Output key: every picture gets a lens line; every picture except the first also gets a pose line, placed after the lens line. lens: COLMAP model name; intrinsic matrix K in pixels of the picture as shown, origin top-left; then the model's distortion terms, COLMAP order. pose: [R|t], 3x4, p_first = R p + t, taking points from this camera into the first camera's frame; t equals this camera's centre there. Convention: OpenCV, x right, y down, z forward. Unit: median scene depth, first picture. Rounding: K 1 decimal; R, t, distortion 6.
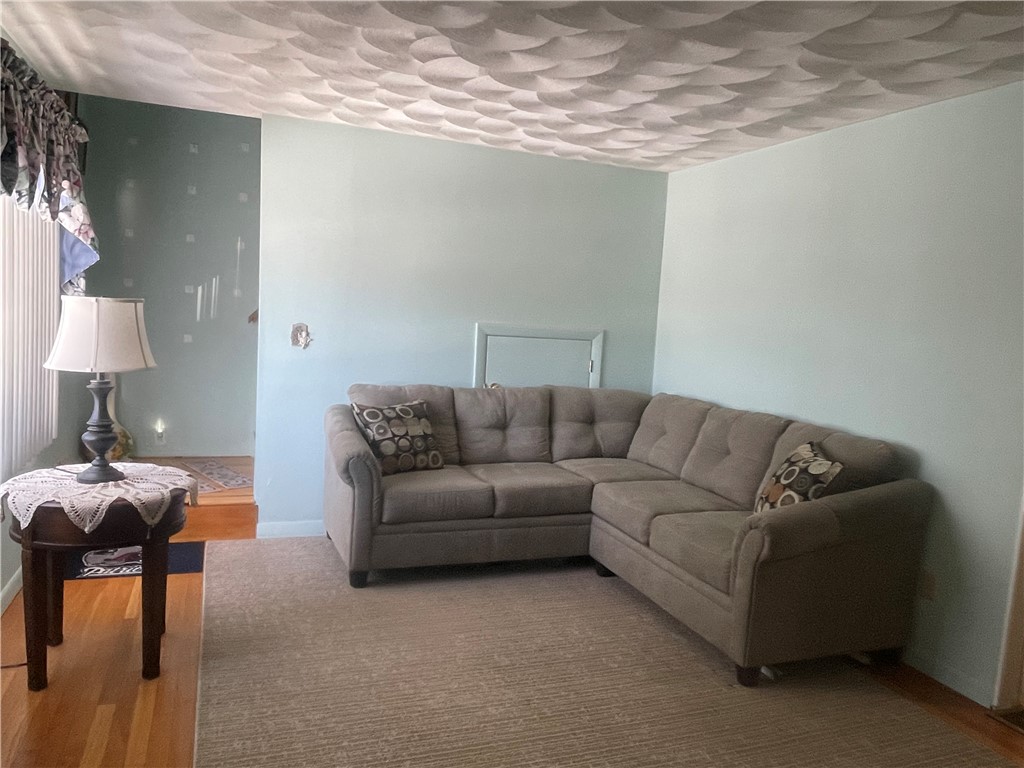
lens RADIAL K [[742.0, 0, 512.0], [0, 742.0, 384.0], [0, 0, 1]] dist [0.010227, 0.000942]
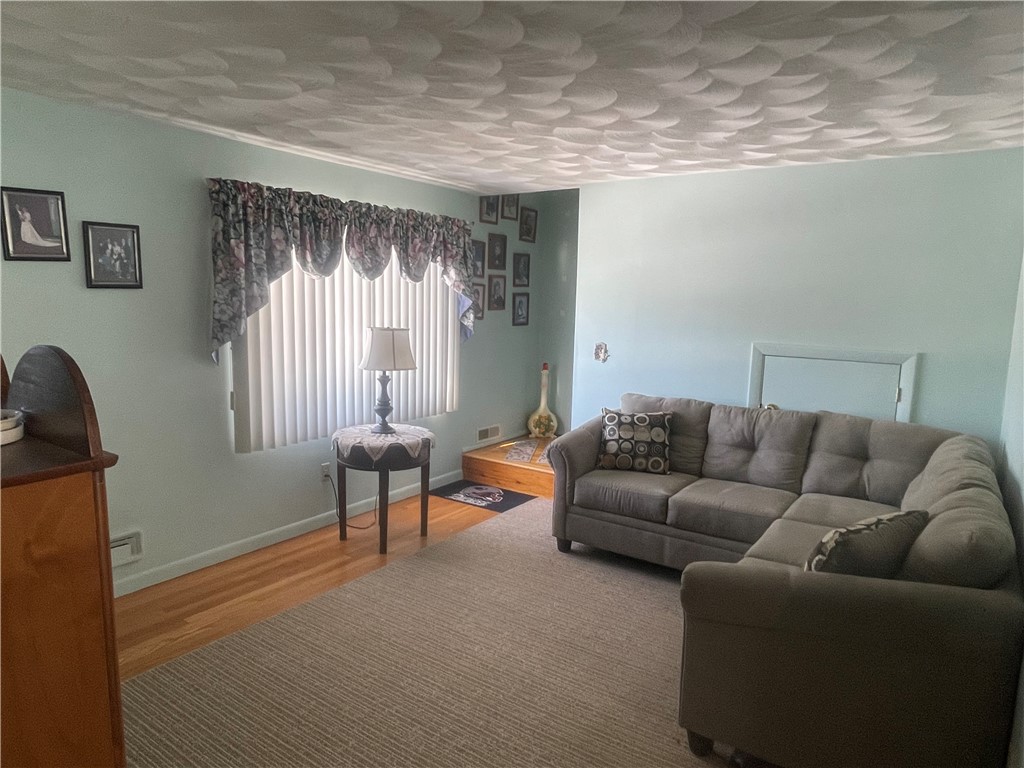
lens RADIAL K [[672.0, 0, 511.4], [0, 672.0, 376.9], [0, 0, 1]] dist [-0.003598, -0.002057]
pose [[0.550662, 0.050270, -0.833213, 0.614868], [-0.071116, 0.997381, 0.013175, -0.028545], [0.831693, 0.052000, 0.552795, 0.252154]]
